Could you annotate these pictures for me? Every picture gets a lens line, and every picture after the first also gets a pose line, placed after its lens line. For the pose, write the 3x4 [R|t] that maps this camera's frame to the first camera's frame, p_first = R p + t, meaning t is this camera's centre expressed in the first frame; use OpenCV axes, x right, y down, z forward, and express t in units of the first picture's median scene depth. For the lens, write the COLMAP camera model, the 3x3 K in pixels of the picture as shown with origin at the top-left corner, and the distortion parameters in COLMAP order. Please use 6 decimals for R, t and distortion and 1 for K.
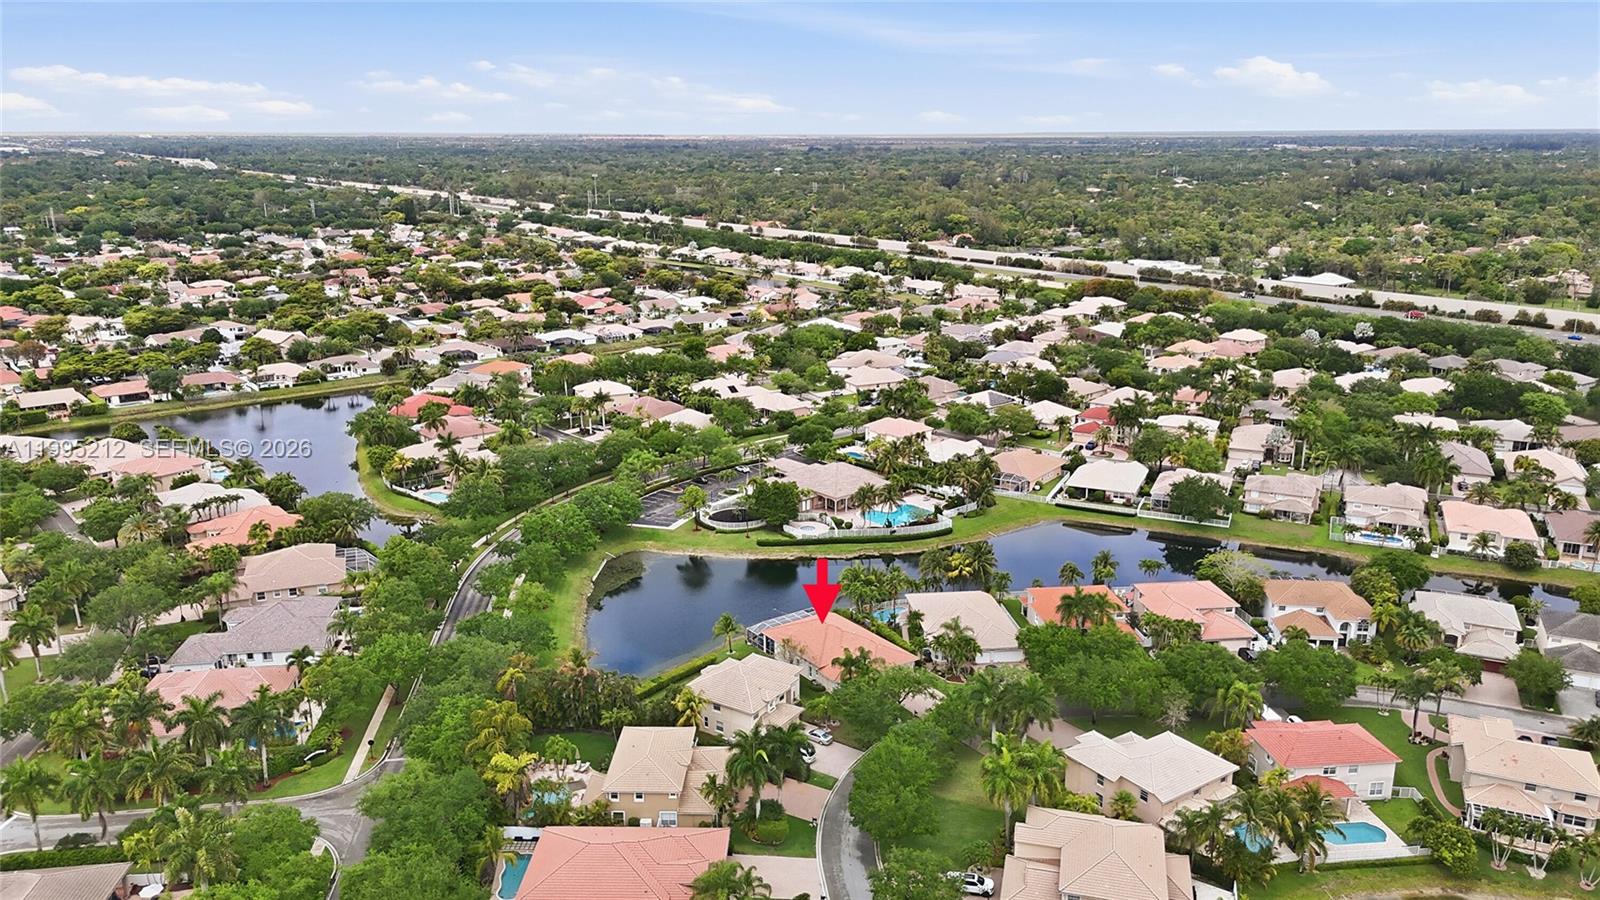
lens RADIAL K [[1167.2, 0, 794.8], [0, 1167.2, 444.0], [0, 0, 1]] dist [0.126096, -0.185347]
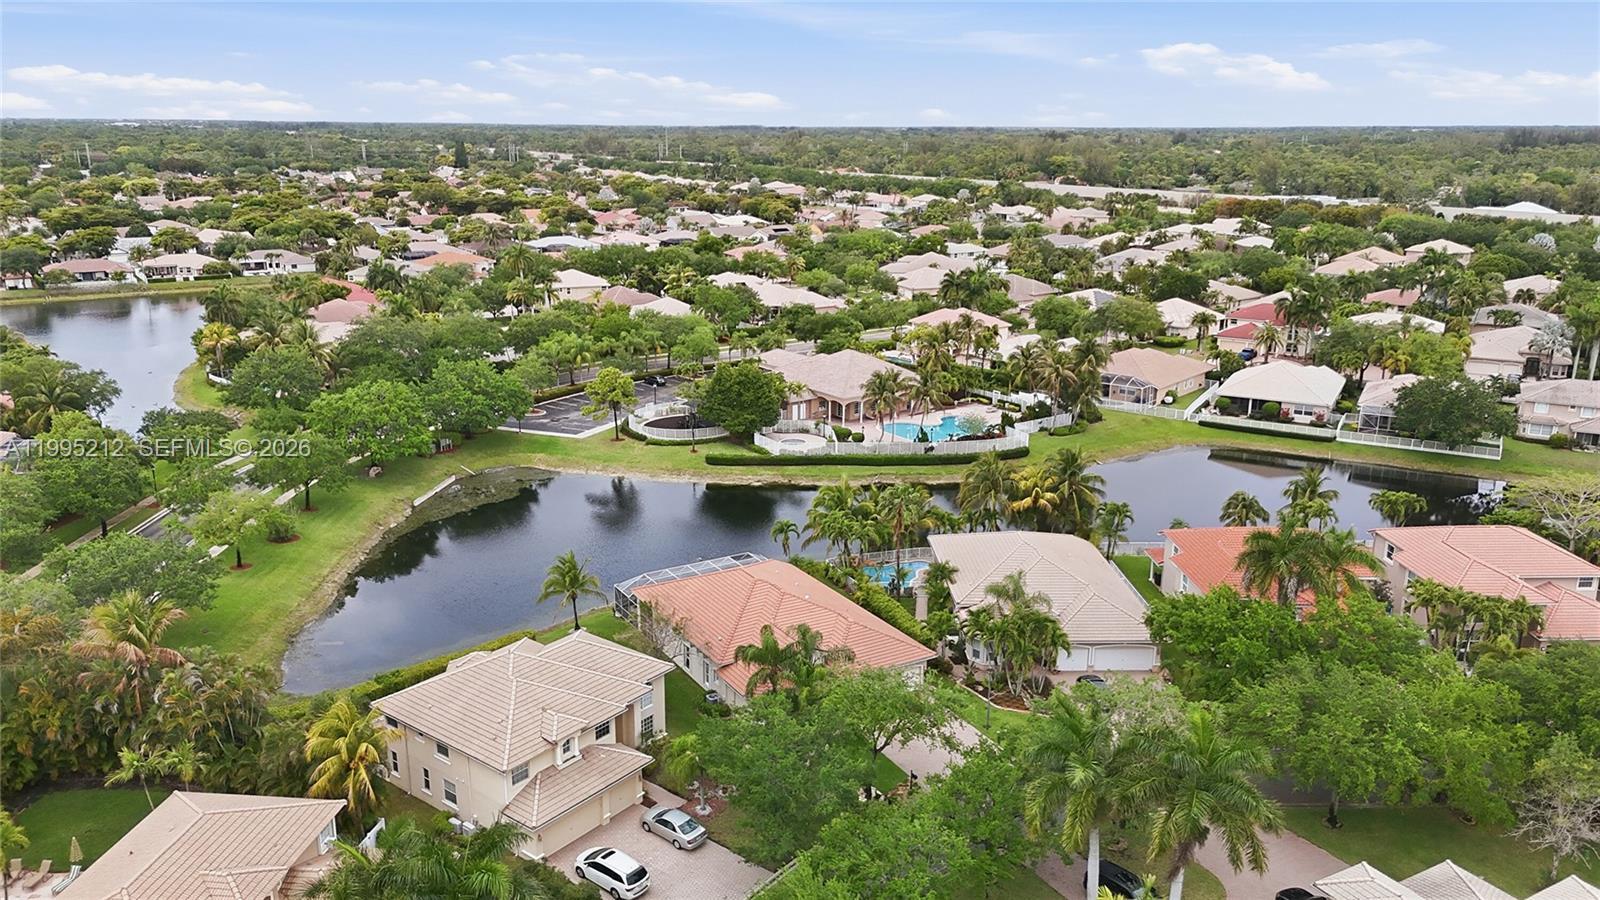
lens RADIAL K [[1167.9, 0, 797.0], [0, 1167.9, 460.2], [0, 0, 1]] dist [0.075137, -0.067841]
pose [[0.996556, 0.028413, -0.077898, 0.060036], [-0.026995, 0.999451, 0.019206, 0.068068], [0.078400, -0.017037, 0.996776, 0.370980]]
